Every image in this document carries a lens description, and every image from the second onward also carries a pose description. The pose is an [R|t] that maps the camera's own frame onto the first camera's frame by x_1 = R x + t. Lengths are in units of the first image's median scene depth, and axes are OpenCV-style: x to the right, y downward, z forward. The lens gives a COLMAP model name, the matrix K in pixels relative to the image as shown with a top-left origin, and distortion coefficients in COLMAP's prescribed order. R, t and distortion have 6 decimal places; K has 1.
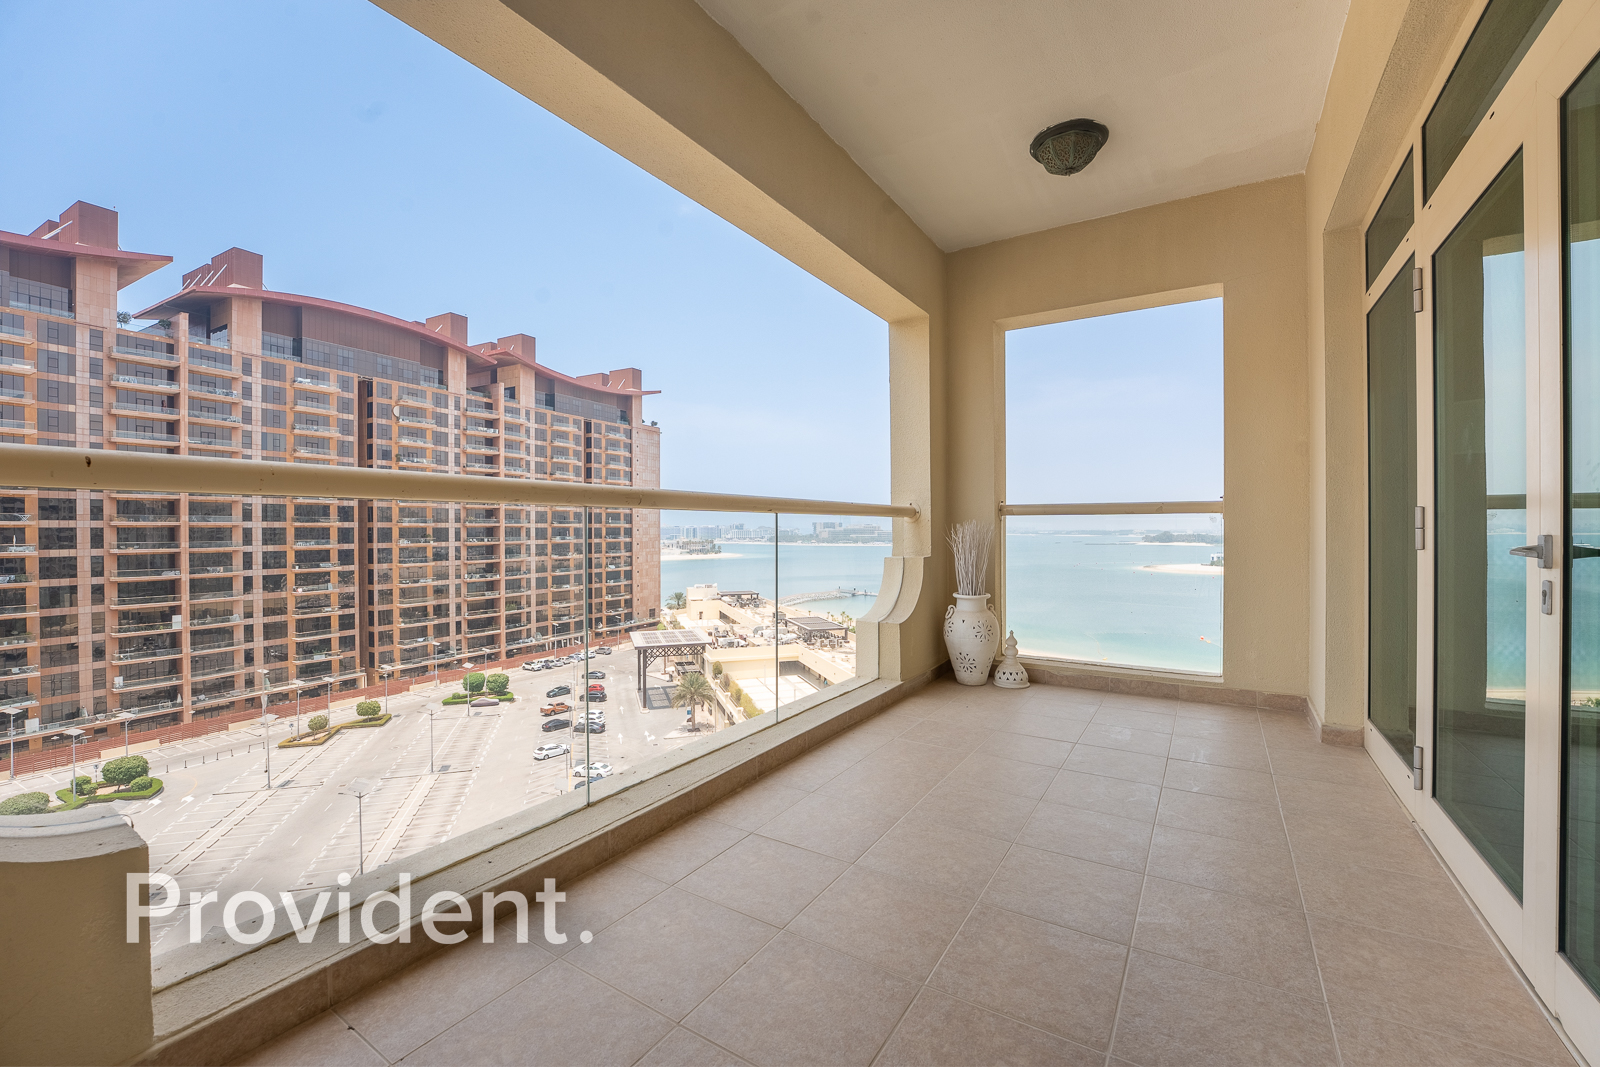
lens RADIAL K [[637.0, 0, 812.7], [0, 637.0, 531.2], [0, 0, 1]] dist [-0.000887, -0.000015]
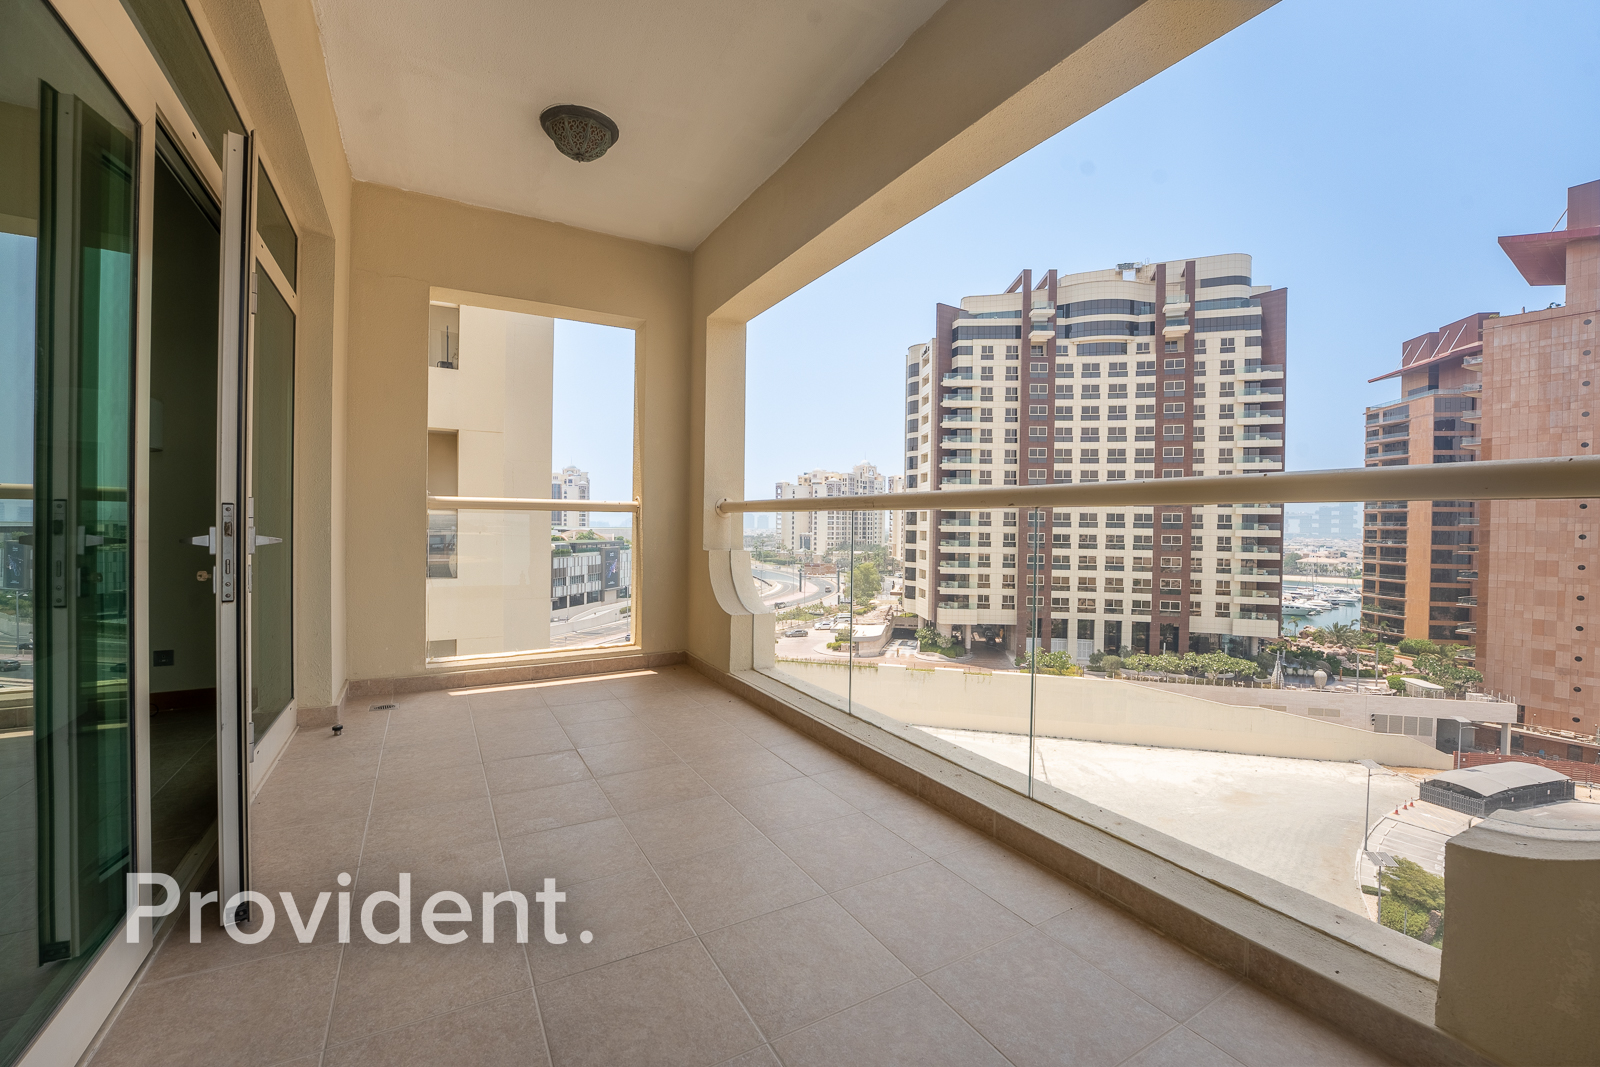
lens RADIAL K [[637.0, 0, 815.8], [0, 637.0, 527.6], [0, 0, 1]] dist [-0.000887, -0.000015]
pose [[-0.438618, 0.000088, -0.898673, 0.852850], [-0.017194, 0.999816, 0.008490, -0.014480], [0.898509, 0.019176, -0.438536, 1.312132]]
